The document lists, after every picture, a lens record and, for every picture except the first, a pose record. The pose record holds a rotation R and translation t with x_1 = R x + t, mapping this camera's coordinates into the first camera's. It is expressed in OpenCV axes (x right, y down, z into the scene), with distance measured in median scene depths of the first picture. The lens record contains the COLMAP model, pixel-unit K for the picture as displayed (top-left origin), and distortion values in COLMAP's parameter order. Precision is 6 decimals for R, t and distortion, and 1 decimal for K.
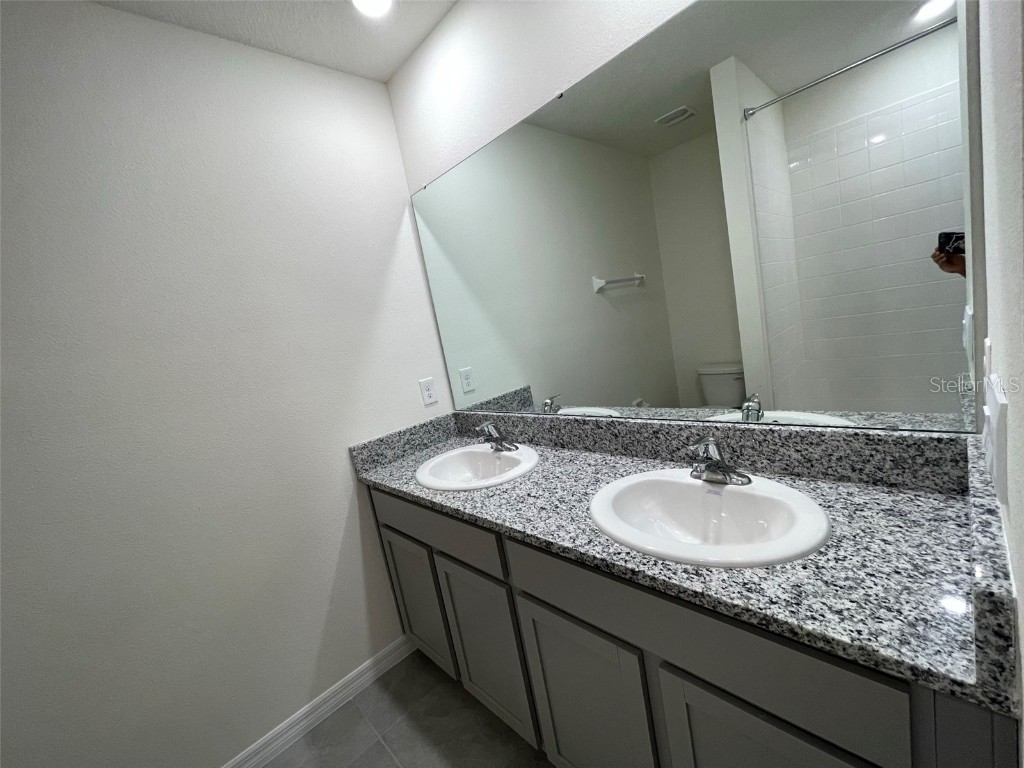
lens RADIAL K [[411.7, 0, 523.1], [0, 411.7, 386.6], [0, 0, 1]] dist [0.003661, -0.000870]
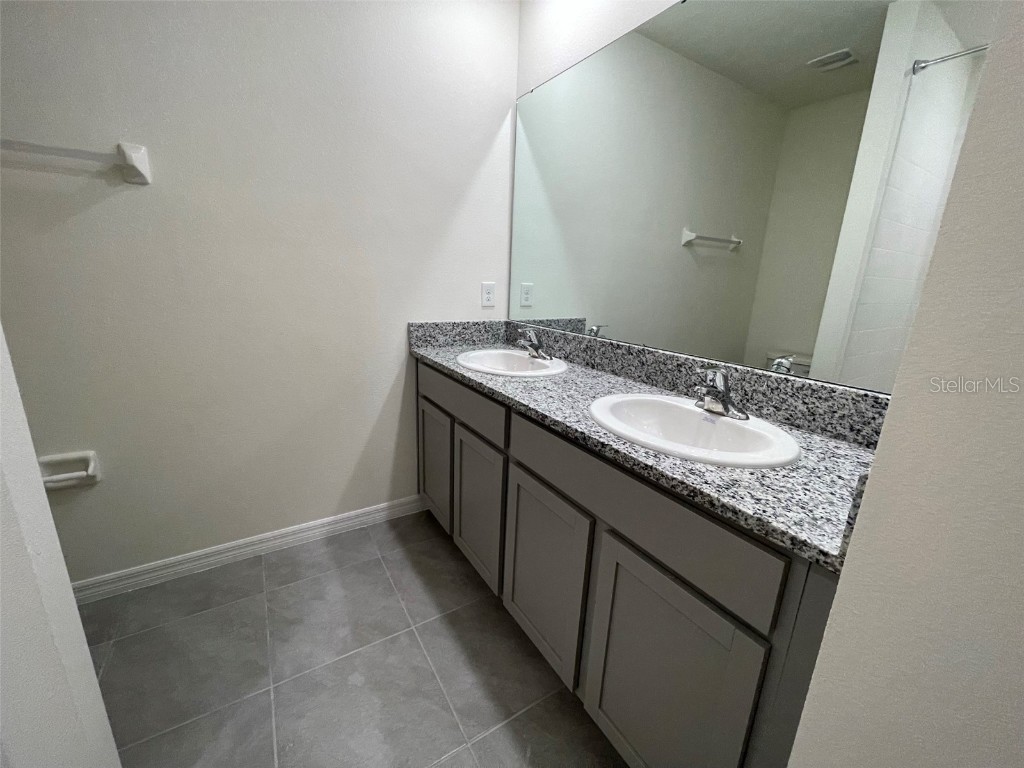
lens RADIAL K [[411.7, 0, 516.9], [0, 411.7, 378.4], [0, 0, 1]] dist [0.003661, -0.000870]
pose [[0.953379, 0.264080, -0.146052, 0.103617], [-0.245884, 0.960353, 0.131387, 0.119208], [0.174958, -0.089349, 0.980513, -0.101361]]
